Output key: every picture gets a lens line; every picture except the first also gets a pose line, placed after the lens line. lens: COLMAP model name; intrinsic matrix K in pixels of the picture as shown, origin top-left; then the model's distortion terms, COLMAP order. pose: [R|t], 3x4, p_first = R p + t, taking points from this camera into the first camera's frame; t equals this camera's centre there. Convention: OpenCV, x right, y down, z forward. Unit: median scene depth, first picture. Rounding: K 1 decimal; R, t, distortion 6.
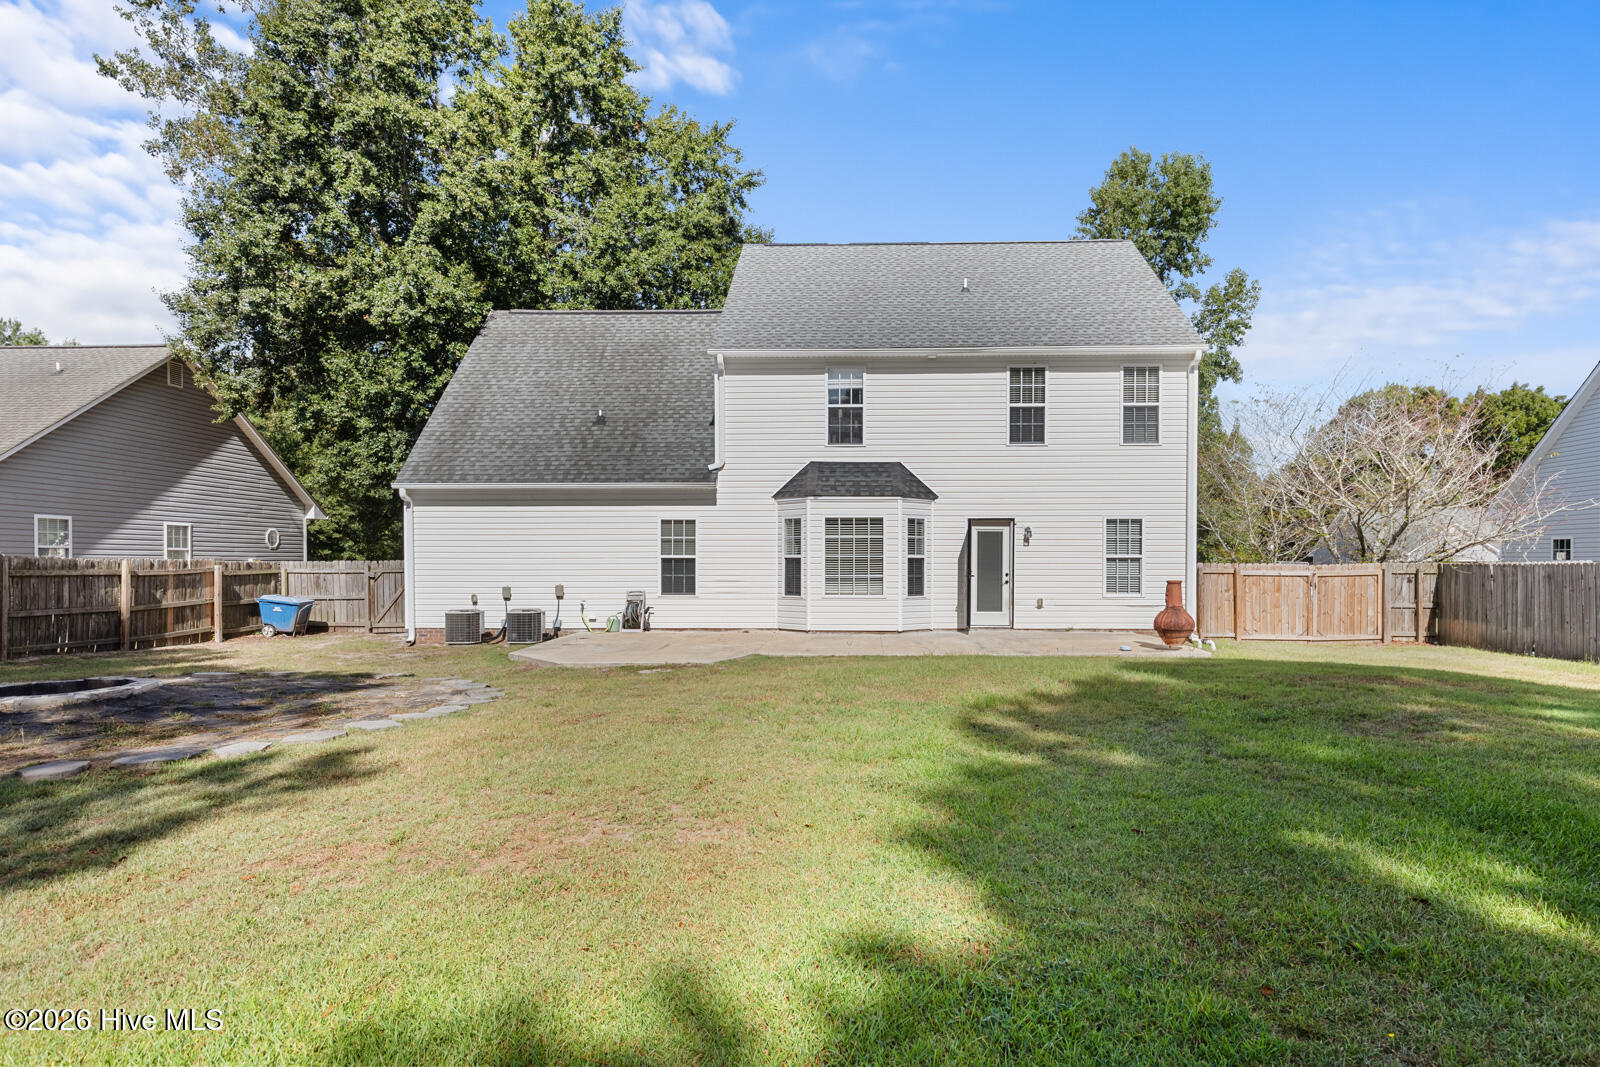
lens RADIAL K [[901.1, 0, 799.5], [0, 901.1, 546.4], [0, 0, 1]] dist [-0.002387, -0.000136]
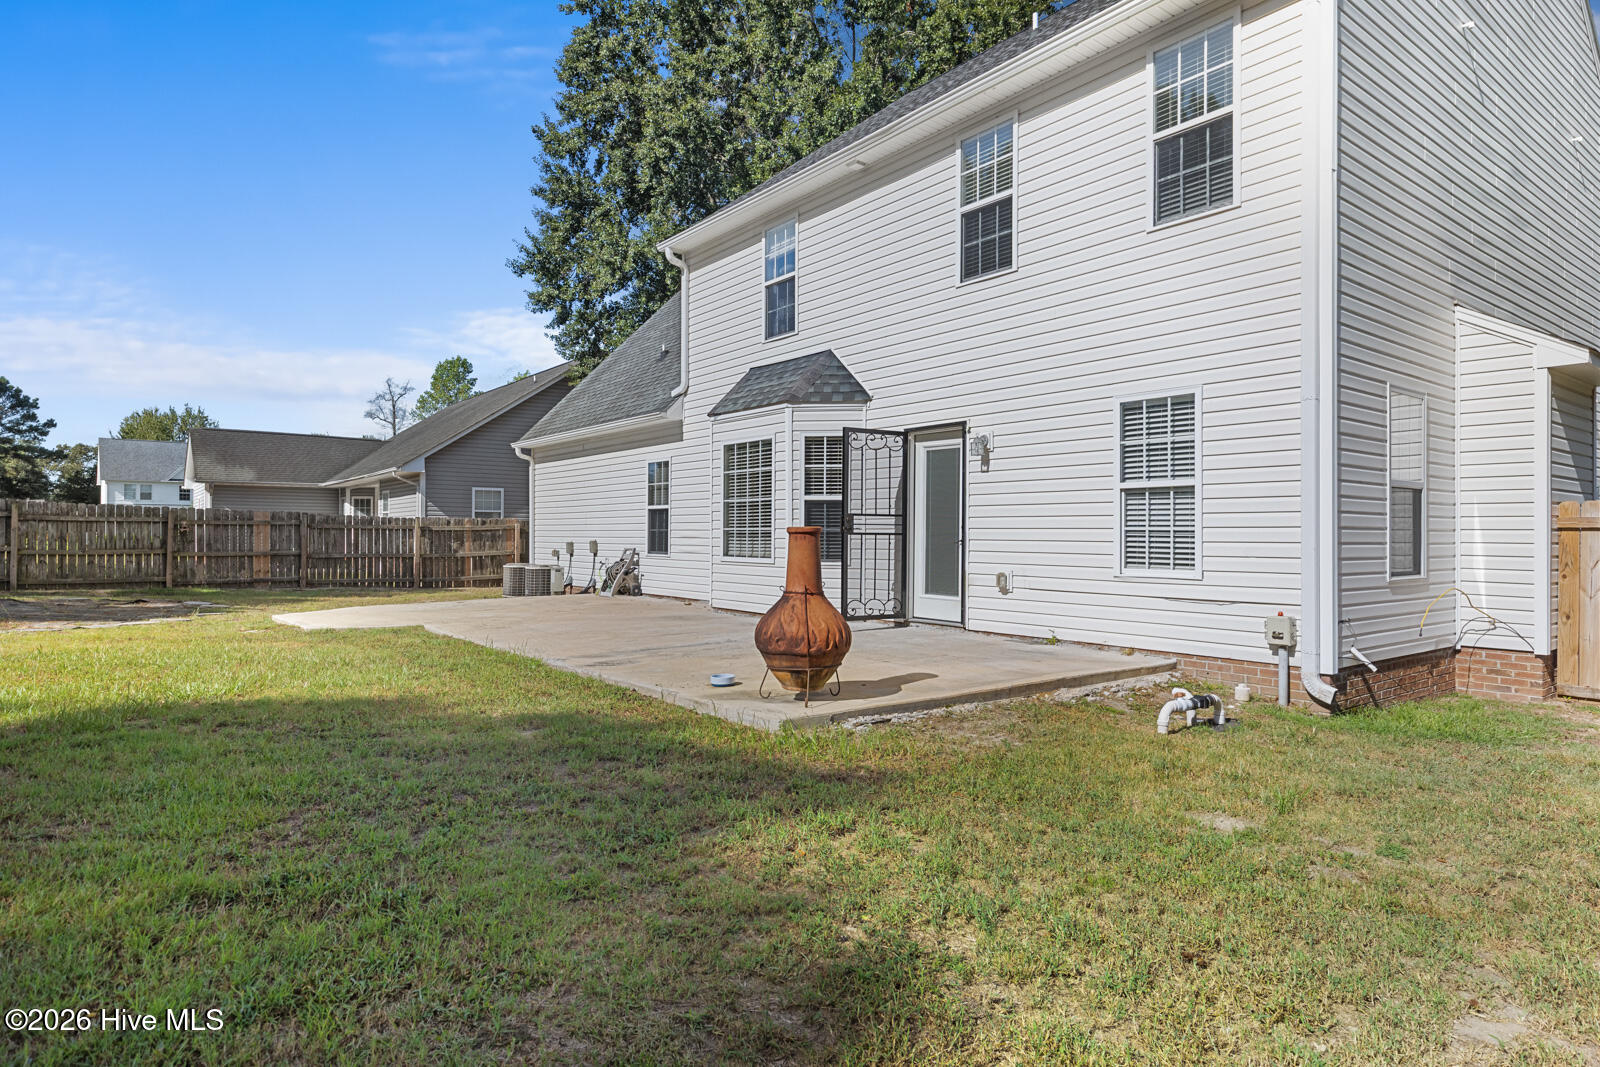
lens RADIAL K [[901.1, 0, 799.4], [0, 901.1, 530.3], [0, 0, 1]] dist [-0.002387, -0.000136]
pose [[0.622030, -0.001612, -0.782992, 0.592592], [0.007557, 0.999964, 0.003945, 0.030236], [0.782957, -0.008371, 0.622020, 0.589354]]
